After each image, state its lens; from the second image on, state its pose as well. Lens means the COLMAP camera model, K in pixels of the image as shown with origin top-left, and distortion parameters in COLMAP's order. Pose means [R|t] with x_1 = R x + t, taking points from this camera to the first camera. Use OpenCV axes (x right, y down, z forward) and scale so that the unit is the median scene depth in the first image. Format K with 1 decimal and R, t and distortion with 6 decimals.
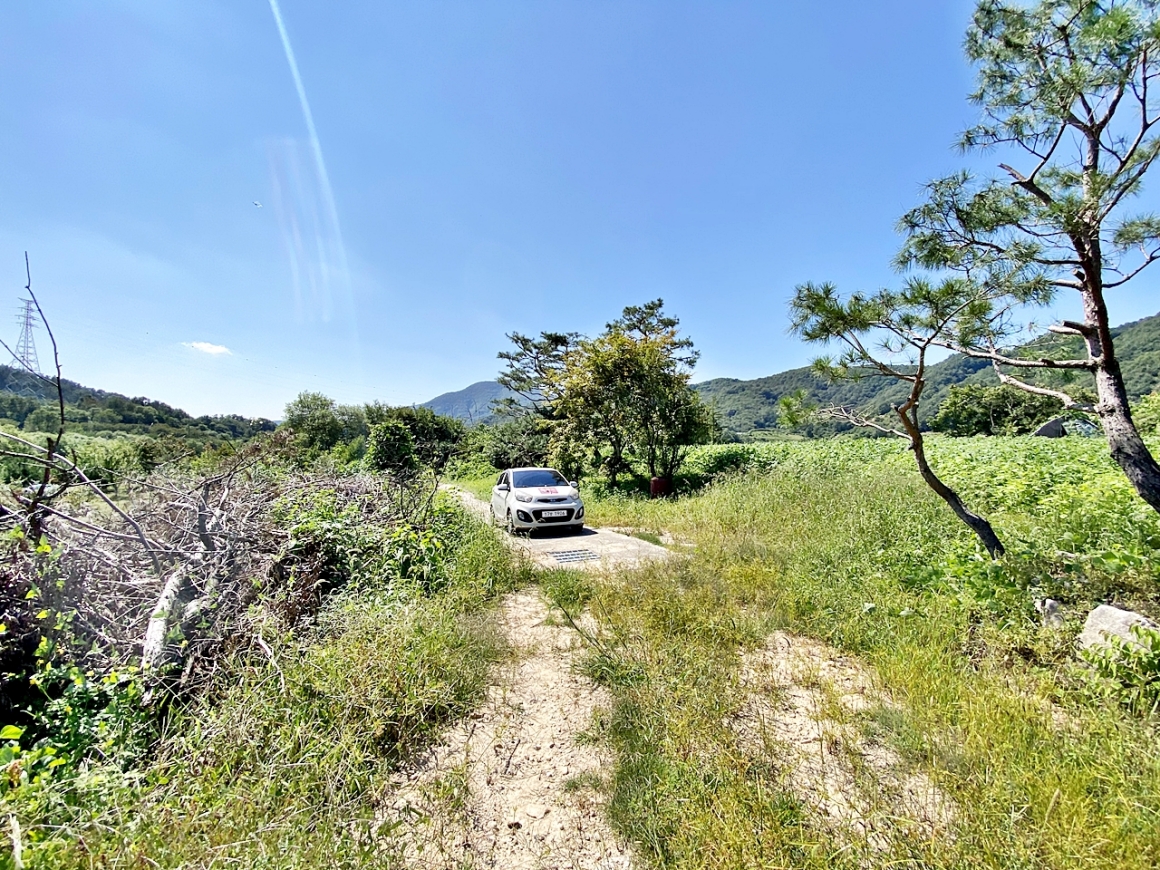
lens RADIAL K [[465.3, 0, 580.0], [0, 465.3, 435.0], [0, 0, 1]] dist [0.033031, -0.028572]
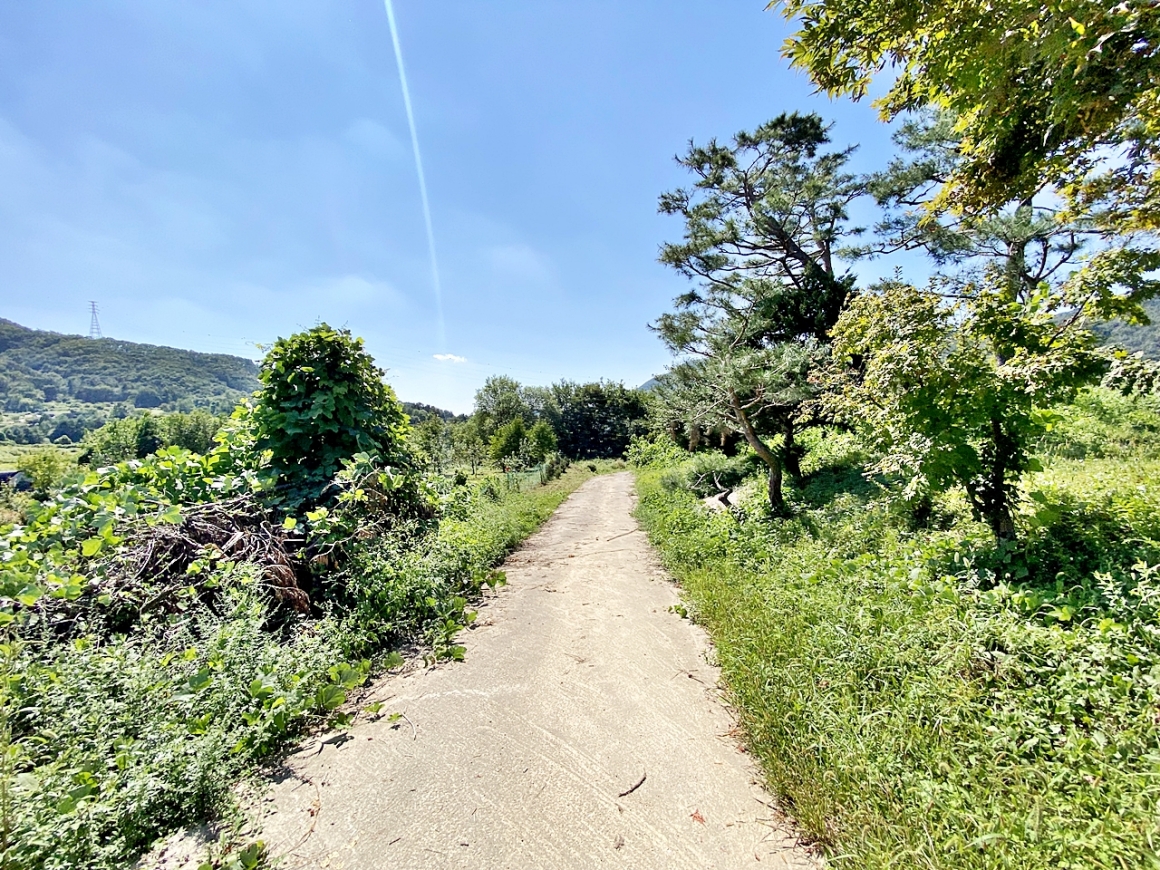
lens RADIAL K [[468.9, 0, 580.0], [0, 468.9, 435.0], [0, 0, 1]] dist [0.014305, -0.018323]
pose [[0.898677, -0.050346, -0.435712, -0.020223], [0.067765, 0.997400, 0.024522, 0.015103], [0.433345, -0.051563, 0.899752, 0.216402]]
